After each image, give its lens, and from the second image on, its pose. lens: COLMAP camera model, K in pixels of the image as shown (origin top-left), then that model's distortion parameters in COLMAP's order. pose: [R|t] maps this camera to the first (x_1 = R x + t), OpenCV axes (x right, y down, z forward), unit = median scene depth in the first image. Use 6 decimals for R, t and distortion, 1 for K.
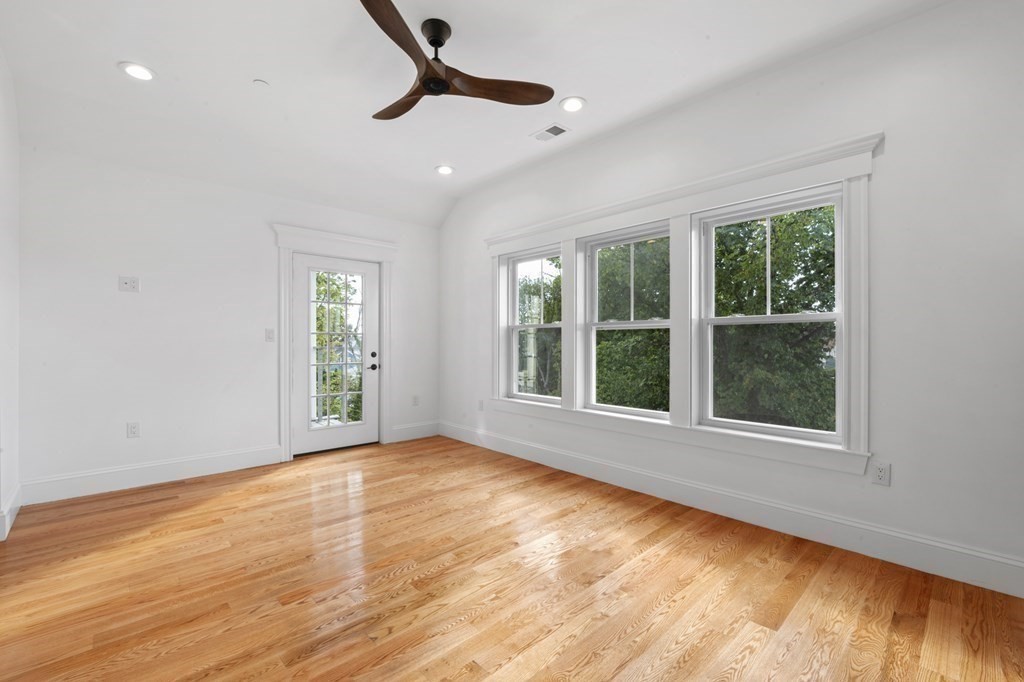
lens RADIAL K [[420.0, 0, 515.4], [0, 420.0, 338.3], [0, 0, 1]] dist [-0.007883, 0.000253]
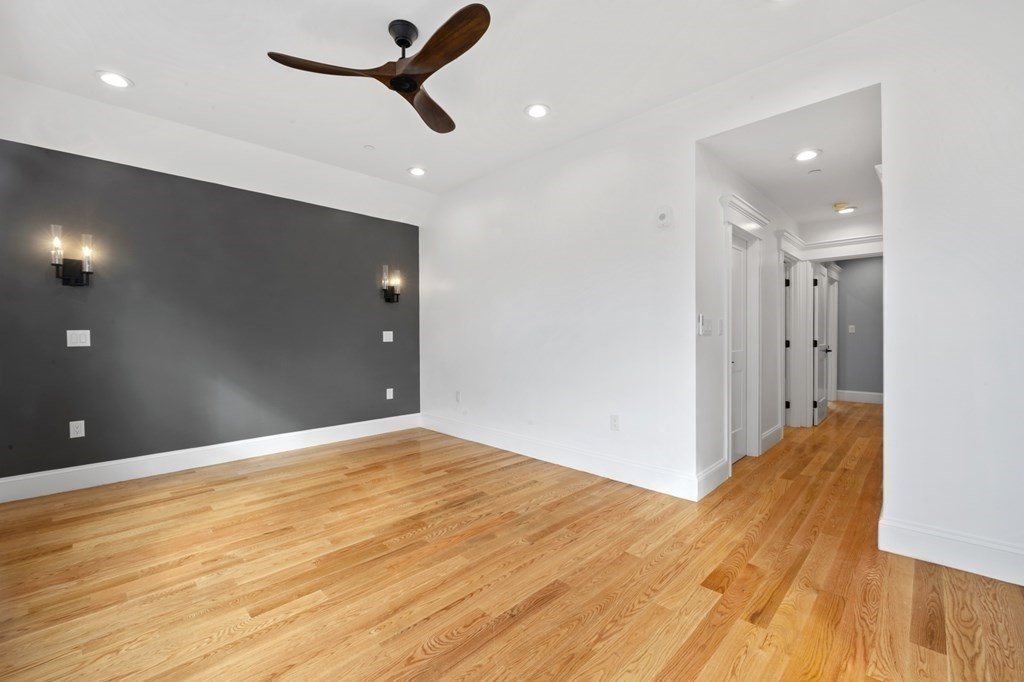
lens RADIAL K [[420.0, 0, 515.4], [0, 420.0, 338.3], [0, 0, 1]] dist [-0.007883, 0.000253]
pose [[-0.999446, 0.005360, -0.032857, -0.439289], [0.005317, 0.999985, 0.001396, 0.014271], [0.032864, 0.001221, -0.999459, 2.105457]]
